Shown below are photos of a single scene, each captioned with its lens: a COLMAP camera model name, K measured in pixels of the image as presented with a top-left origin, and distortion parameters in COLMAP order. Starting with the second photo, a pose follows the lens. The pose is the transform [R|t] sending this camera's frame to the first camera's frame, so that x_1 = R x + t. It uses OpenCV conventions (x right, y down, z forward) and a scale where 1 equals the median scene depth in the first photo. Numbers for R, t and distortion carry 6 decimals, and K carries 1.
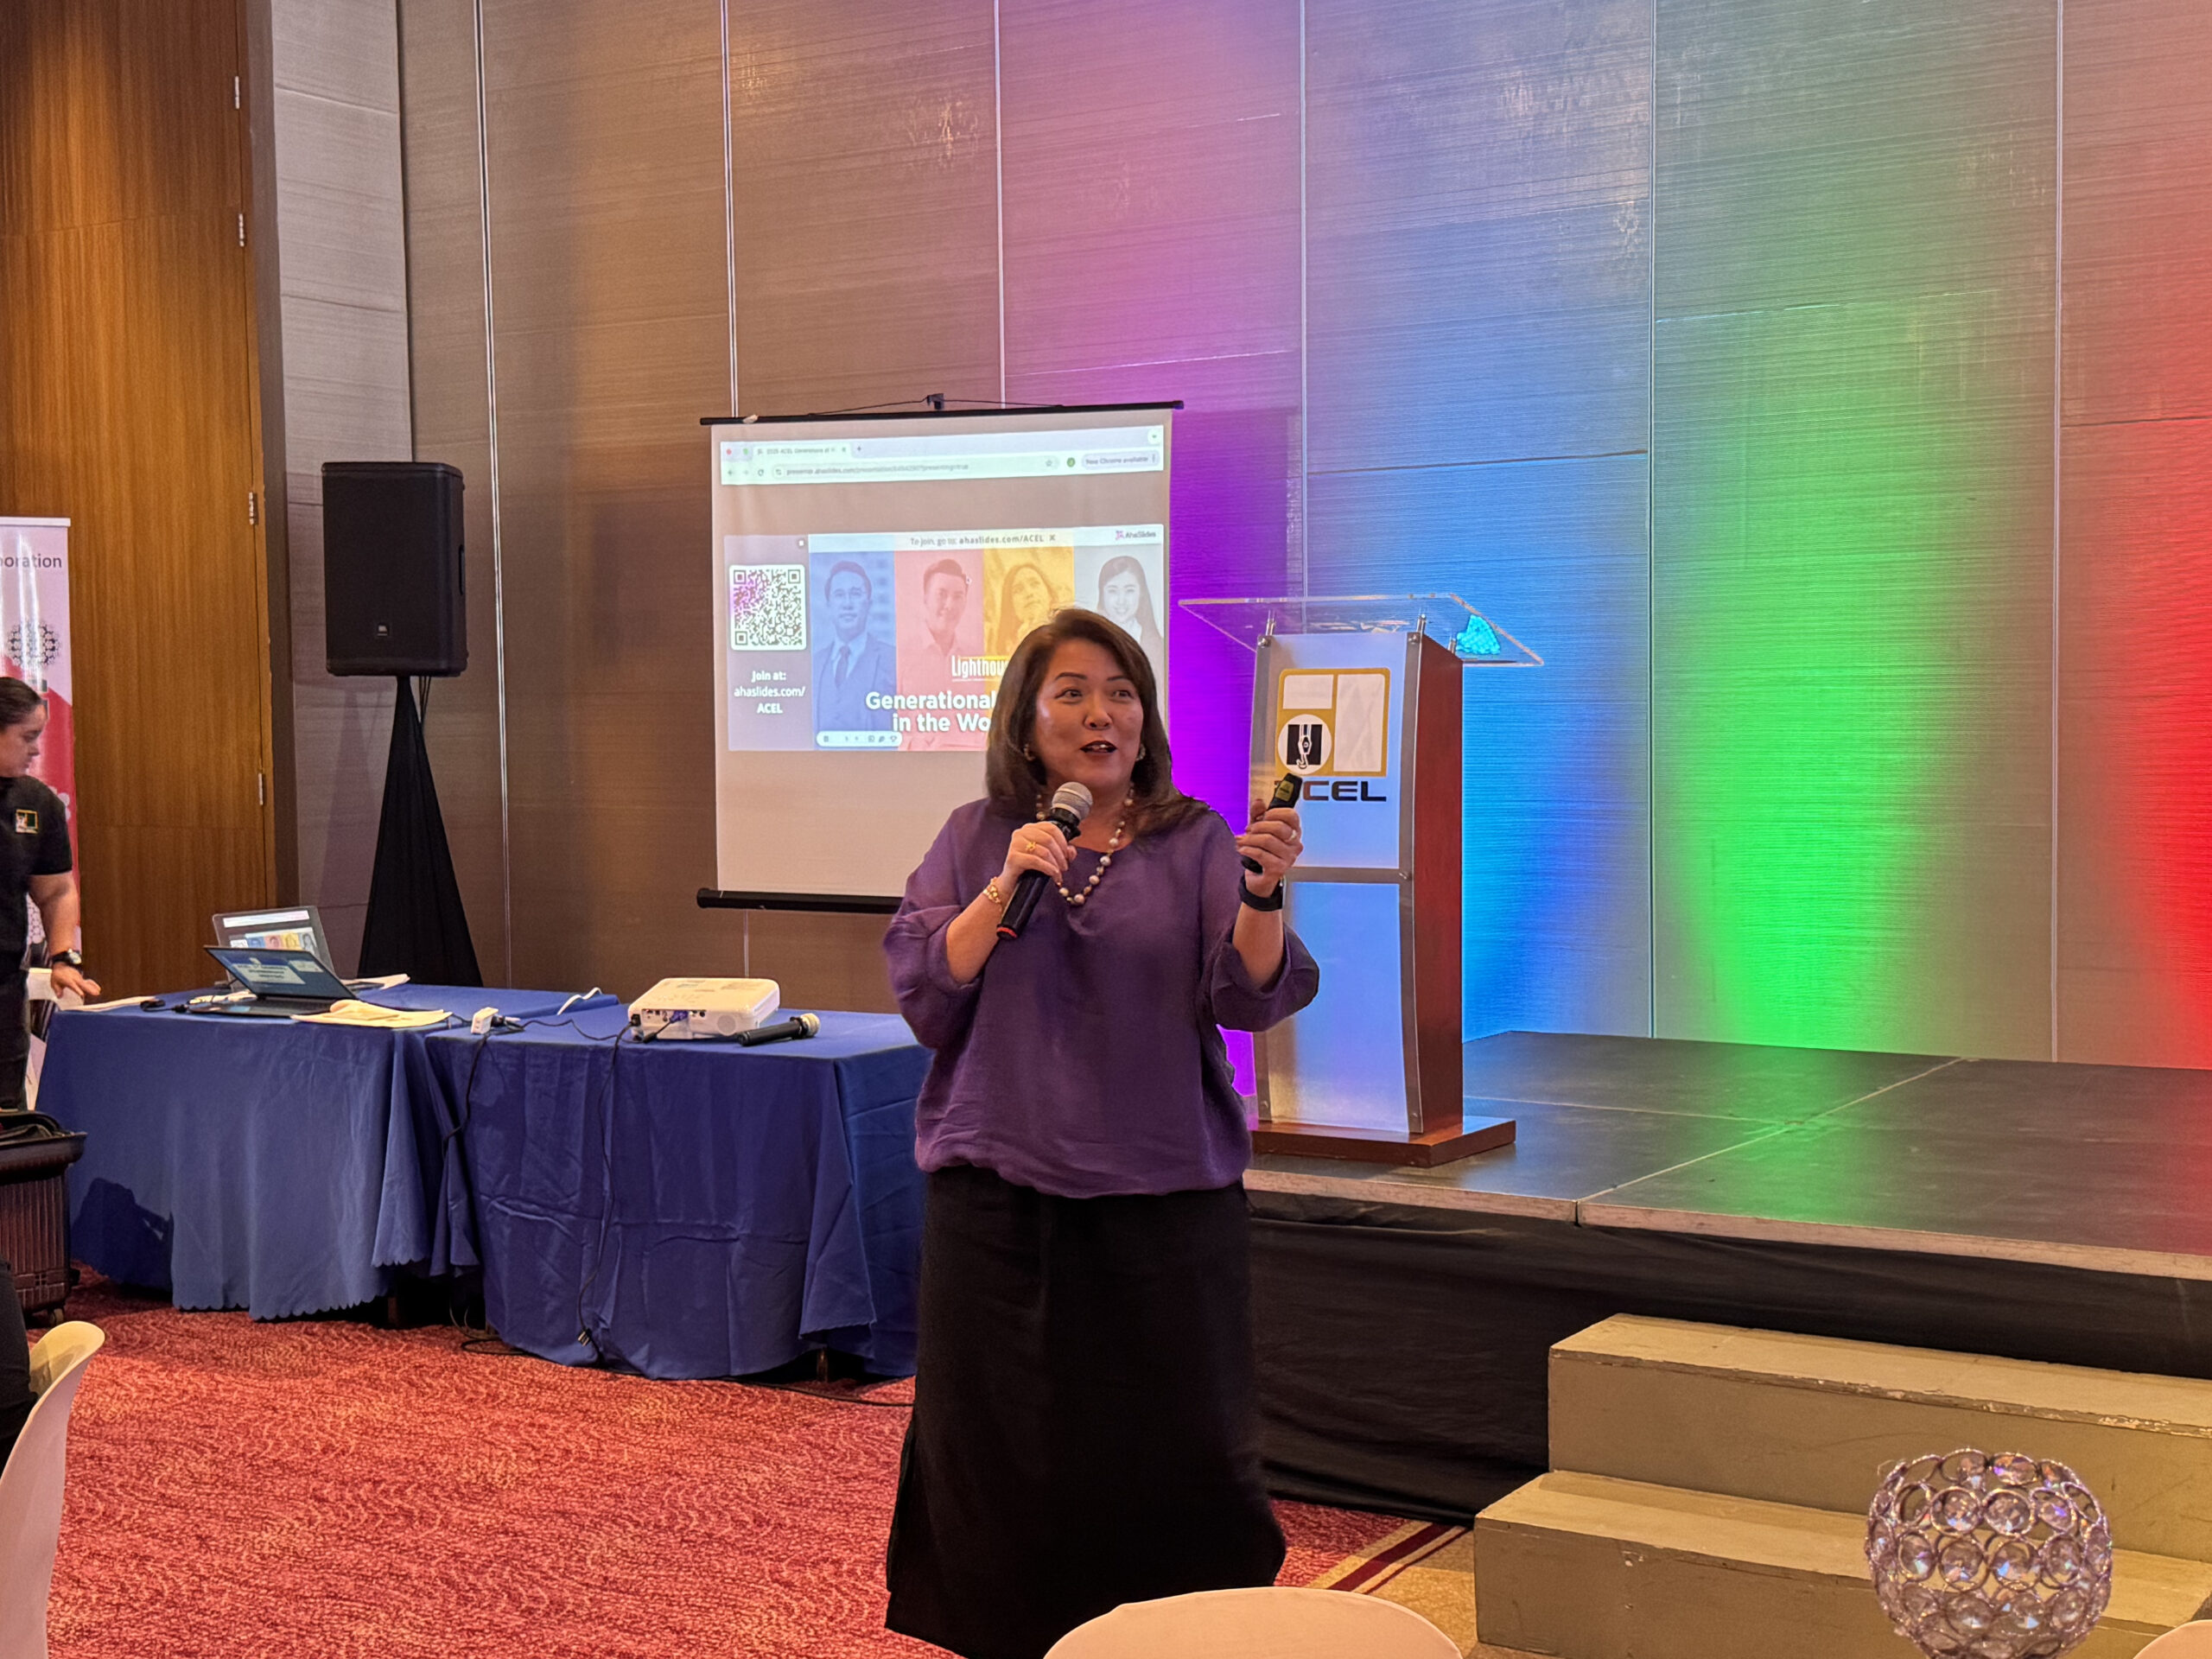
lens RADIAL K [[2864.1, 0, 1113.4], [0, 2864.1, 838.5], [0, 0, 1]] dist [0.160347, -0.310434]
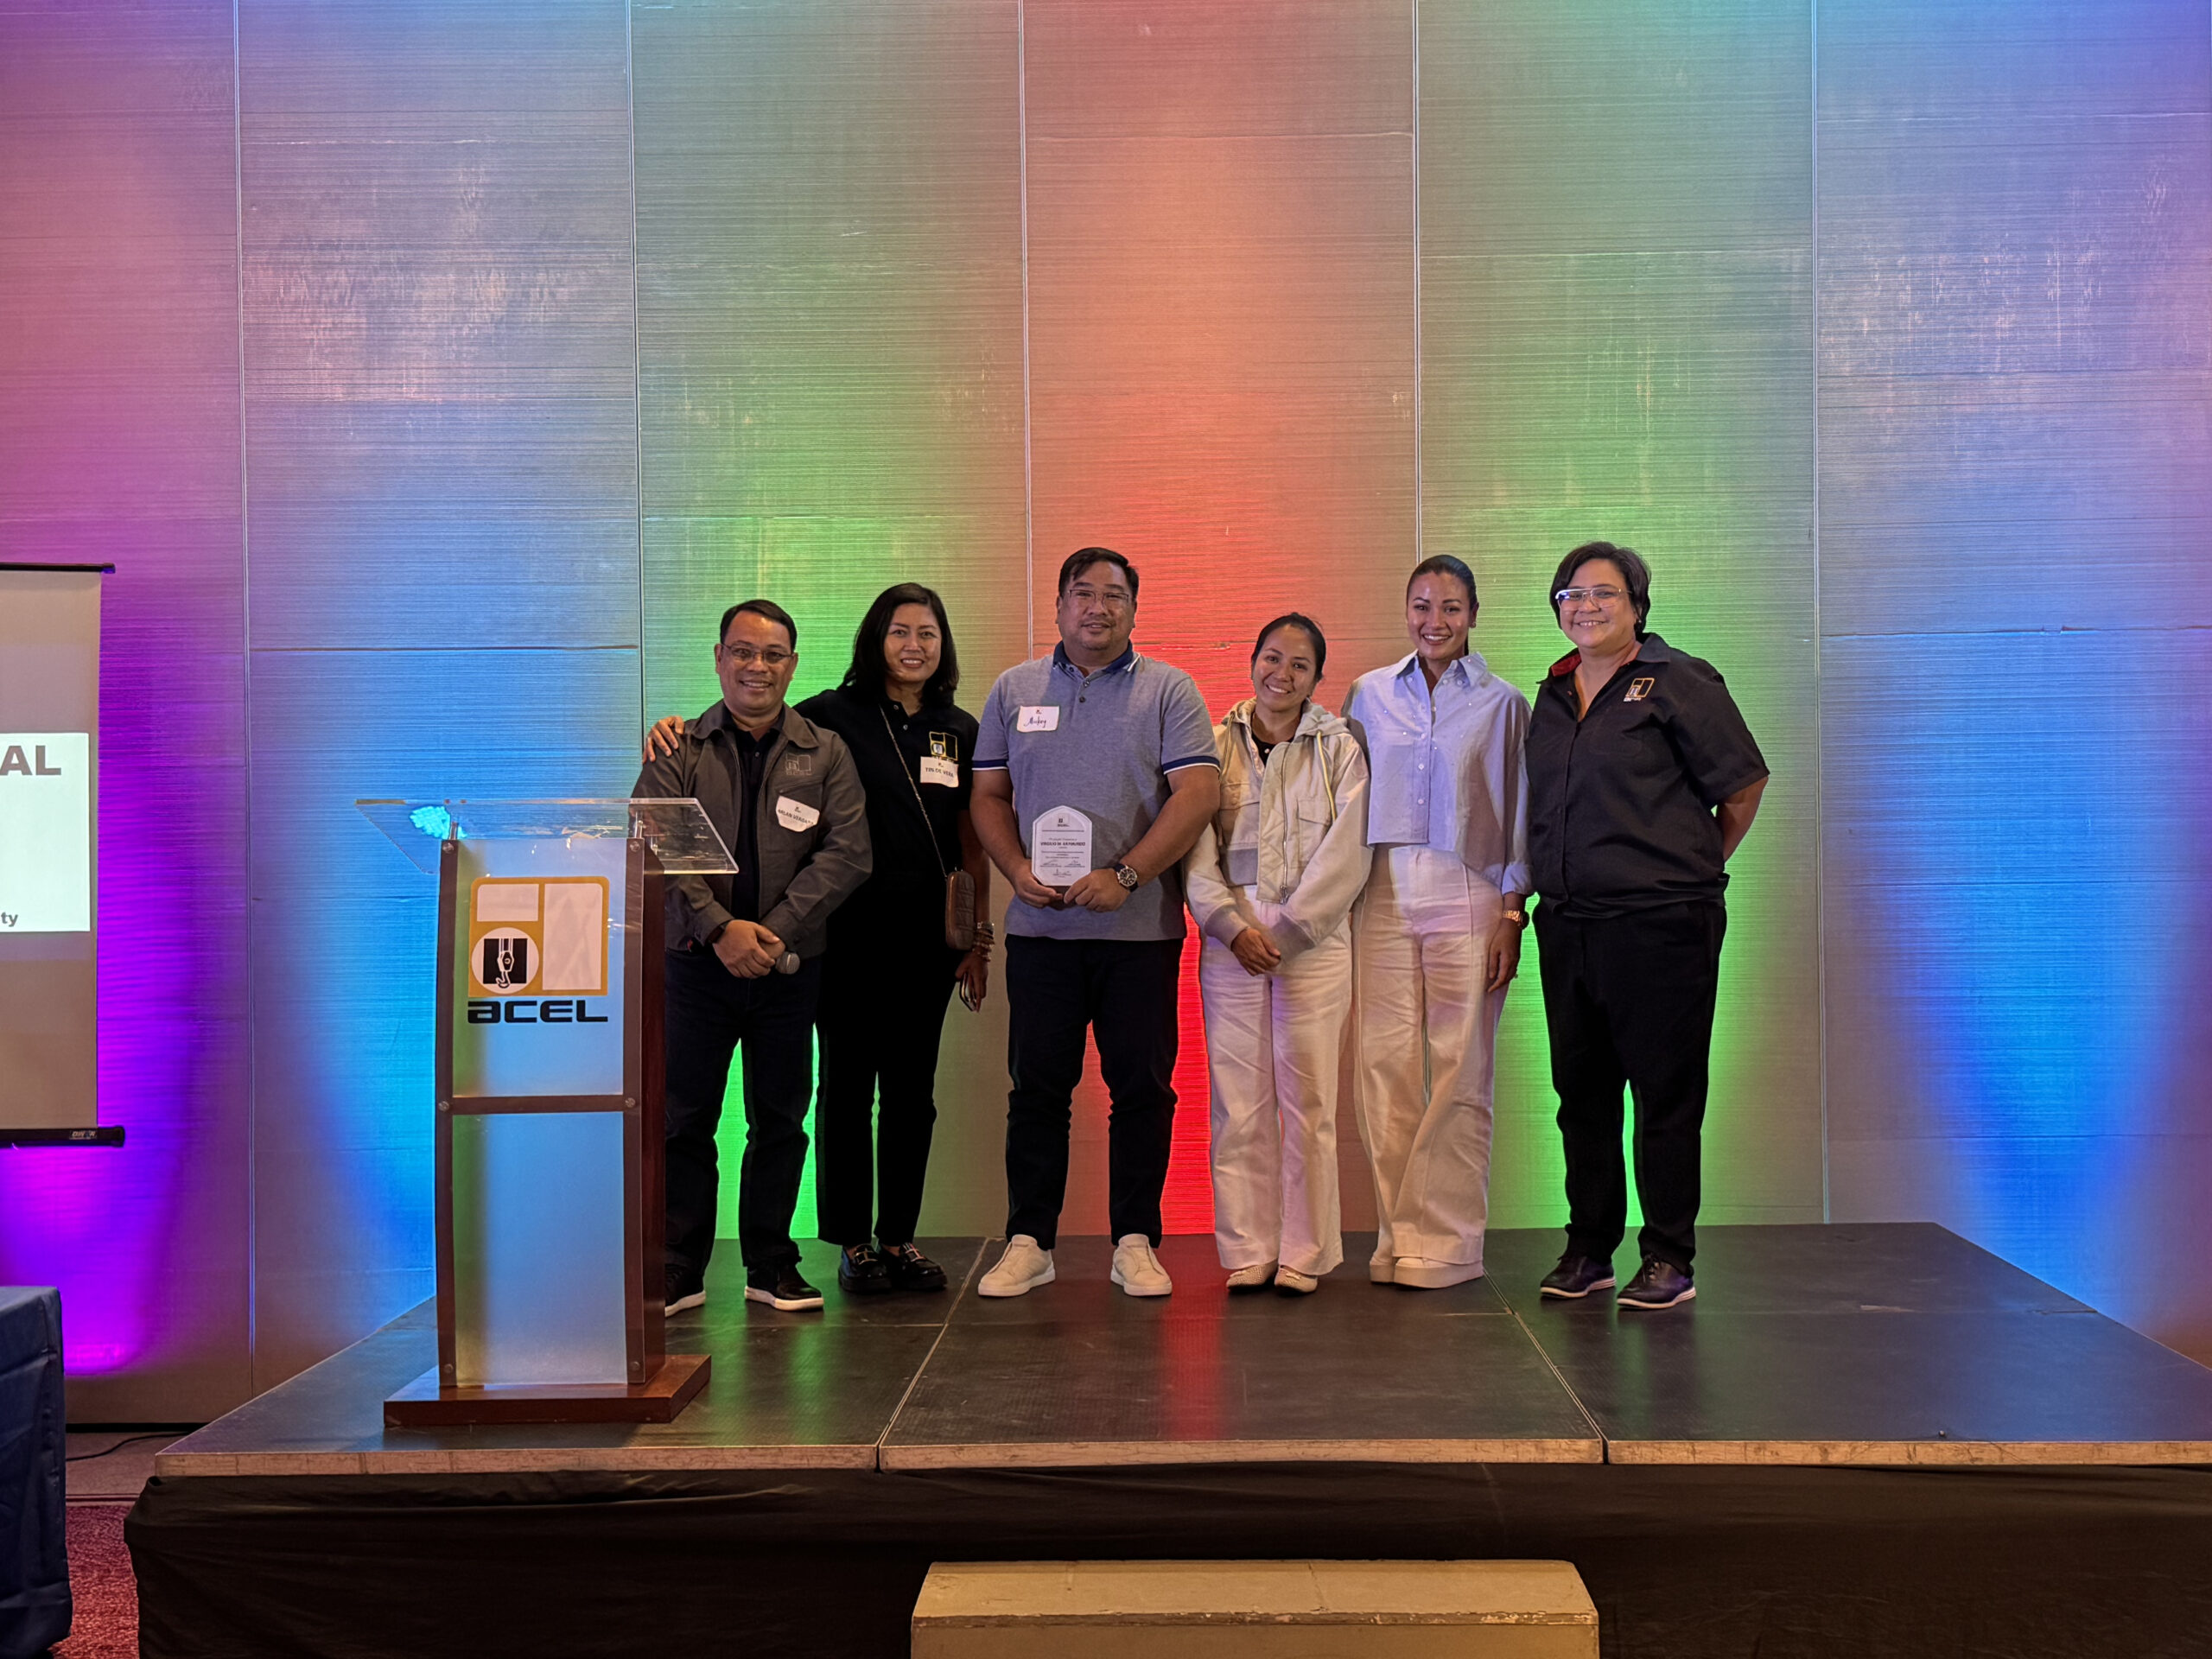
lens RADIAL K [[2616.7, 0, 1123.9], [0, 2616.7, 839.6], [0, 0, 1]] dist [0.206870, -0.508052]
pose [[0.859548, 0.003278, 0.511045, -0.136807], [0.025177, 0.998494, -0.048751, -0.018101], [-0.510435, 0.054770, 0.858171, 0.130320]]
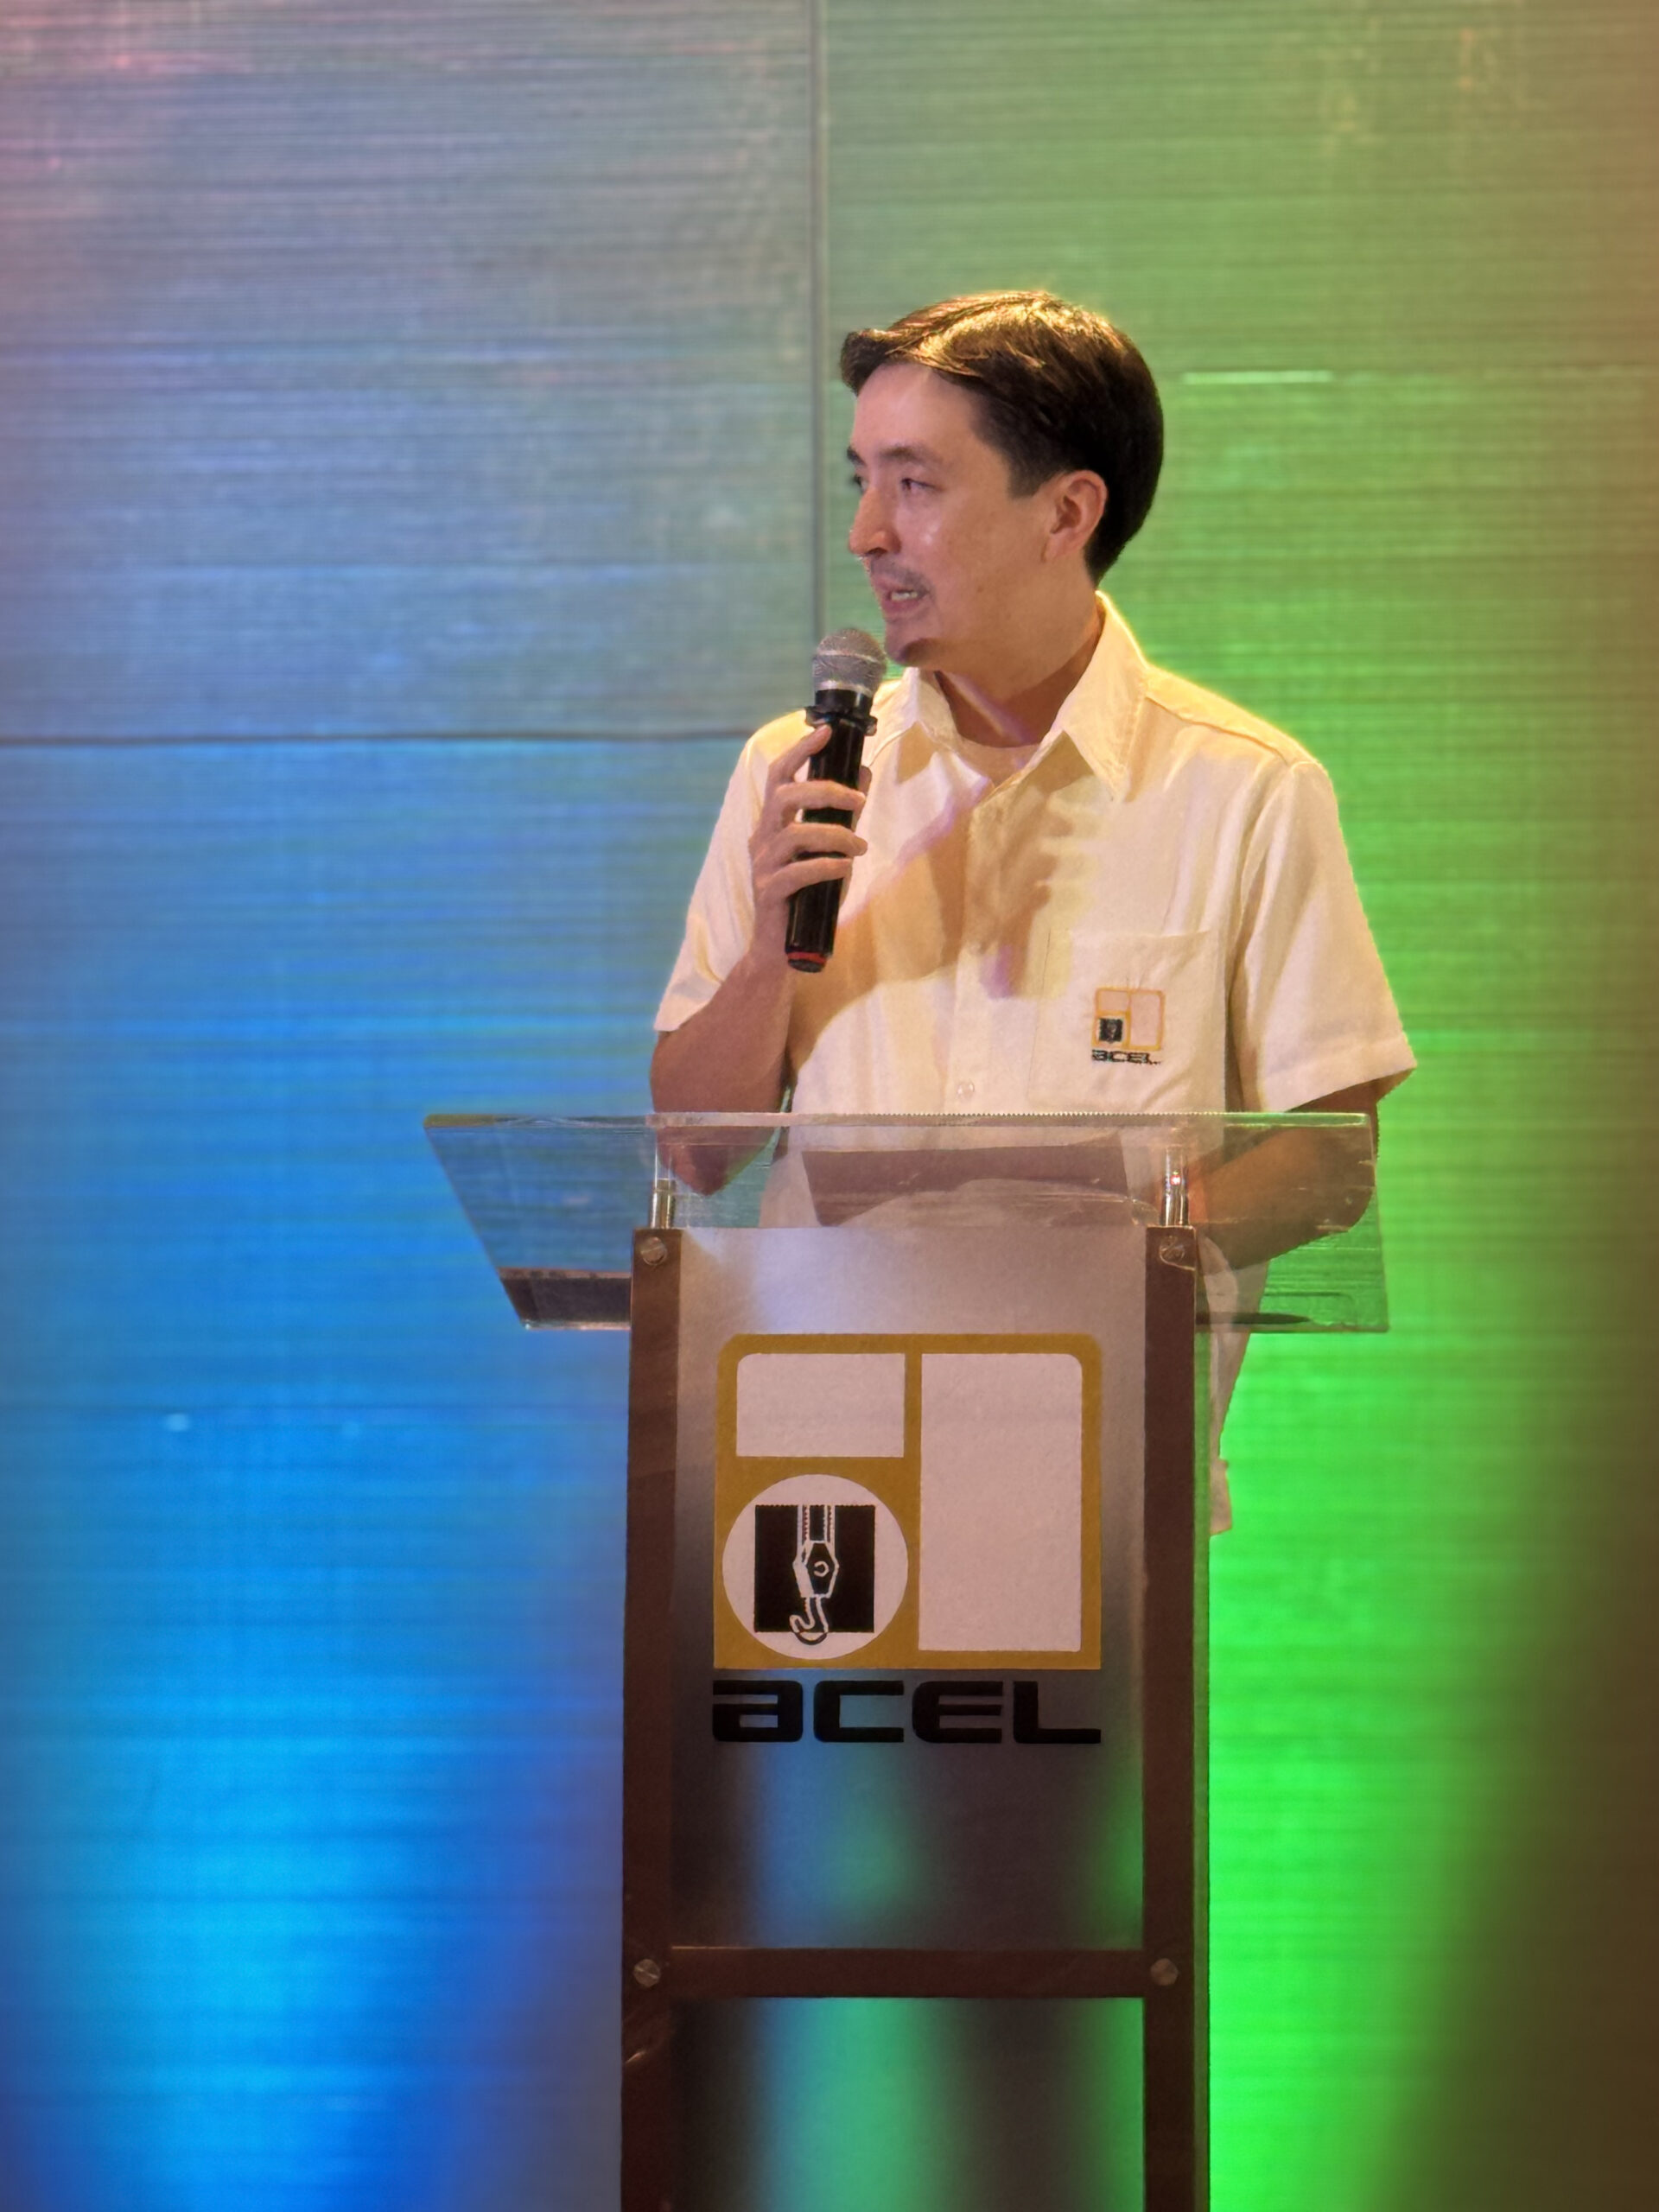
lens RADIAL K [[7009.5, 0, 869.9], [0, 7009.5, 1105.1], [0, 0, 1]] dist [0.121939, -0.415466]
pose [[0.896549, 0.024719, 0.442255, -0.198708], [0.012571, 0.996619, -0.081190, -0.014629], [-0.442766, 0.078350, 0.893207, 0.204901]]
